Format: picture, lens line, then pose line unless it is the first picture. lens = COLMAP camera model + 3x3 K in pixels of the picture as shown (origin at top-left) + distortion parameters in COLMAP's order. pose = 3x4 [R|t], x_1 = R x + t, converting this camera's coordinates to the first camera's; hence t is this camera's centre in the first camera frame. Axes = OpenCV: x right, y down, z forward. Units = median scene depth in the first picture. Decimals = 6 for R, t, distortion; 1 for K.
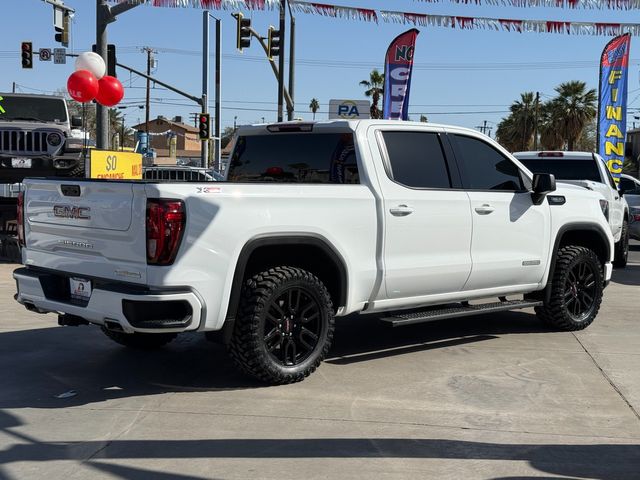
lens RADIAL K [[1009.9, 0, 305.3], [0, 1009.9, 239.6], [0, 0, 1]] dist [0.211668, -0.014725]
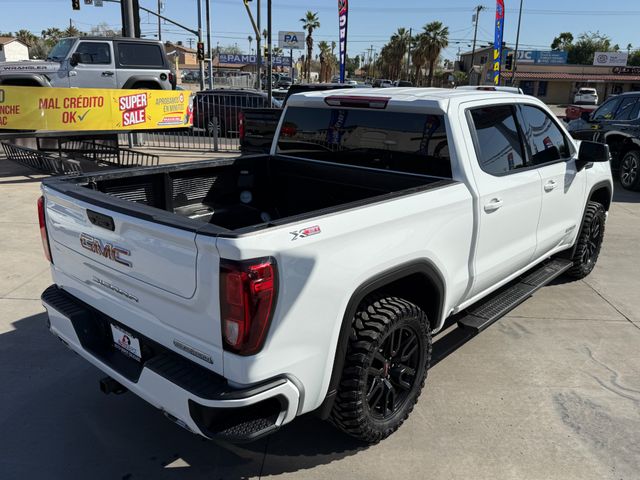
lens RADIAL K [[556.5, 0, 312.1], [0, 556.5, 238.6], [0, 0, 1]] dist [0.090997, -0.178352]
pose [[0.994774, -0.028242, 0.098113, -0.026382], [0.005825, 0.975115, 0.221622, -0.026373], [-0.101930, -0.219892, 0.970184, 0.130079]]
